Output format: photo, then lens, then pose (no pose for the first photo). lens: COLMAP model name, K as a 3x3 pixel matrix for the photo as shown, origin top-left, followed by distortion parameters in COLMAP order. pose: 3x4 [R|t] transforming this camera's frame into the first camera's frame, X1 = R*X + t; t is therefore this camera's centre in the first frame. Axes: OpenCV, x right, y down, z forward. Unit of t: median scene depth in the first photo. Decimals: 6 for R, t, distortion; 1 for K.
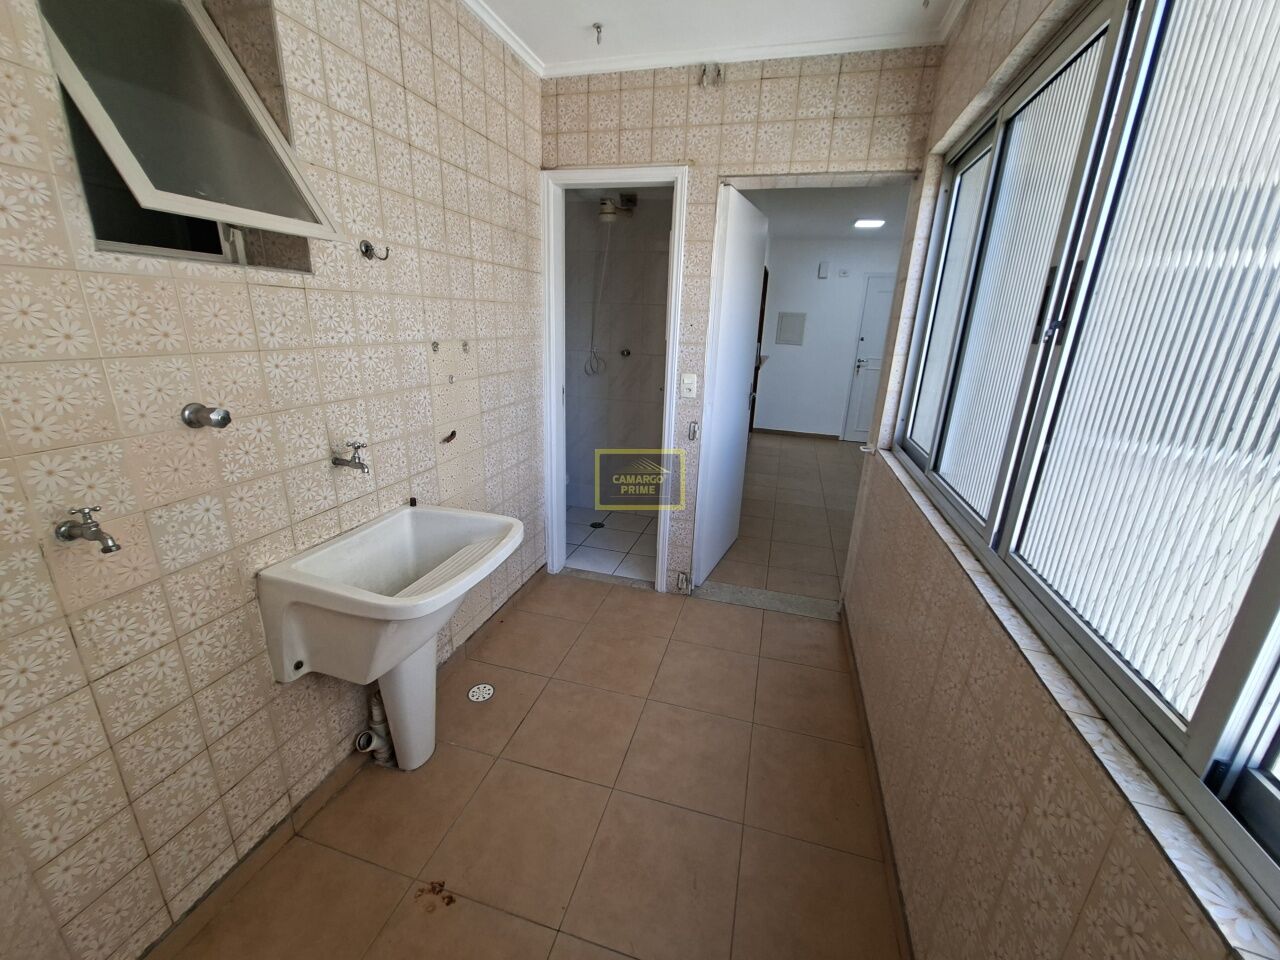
lens RADIAL K [[509.4, 0, 639.4], [0, 509.4, 481.8], [0, 0, 1]] dist [-0.014407, -0.000671]
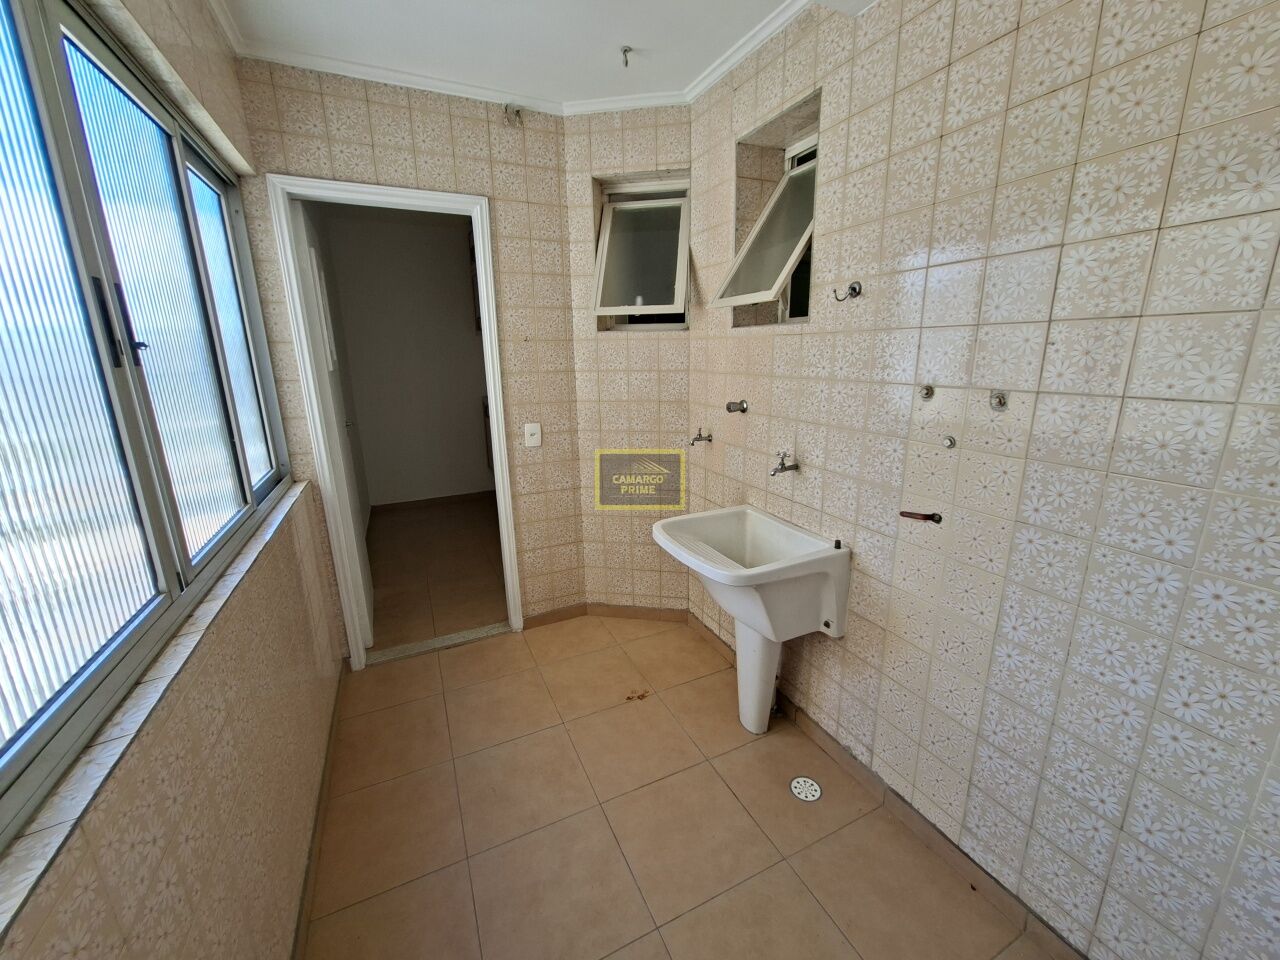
lens RADIAL K [[509.4, 0, 644.9], [0, 509.4, 474.3], [0, 0, 1]] dist [-0.014407, -0.000671]
pose [[-0.757353, 0.129915, -0.639952, 0.468893], [-0.207753, 0.881153, 0.424746, -0.452813], [0.619077, 0.454634, -0.640353, 1.483337]]
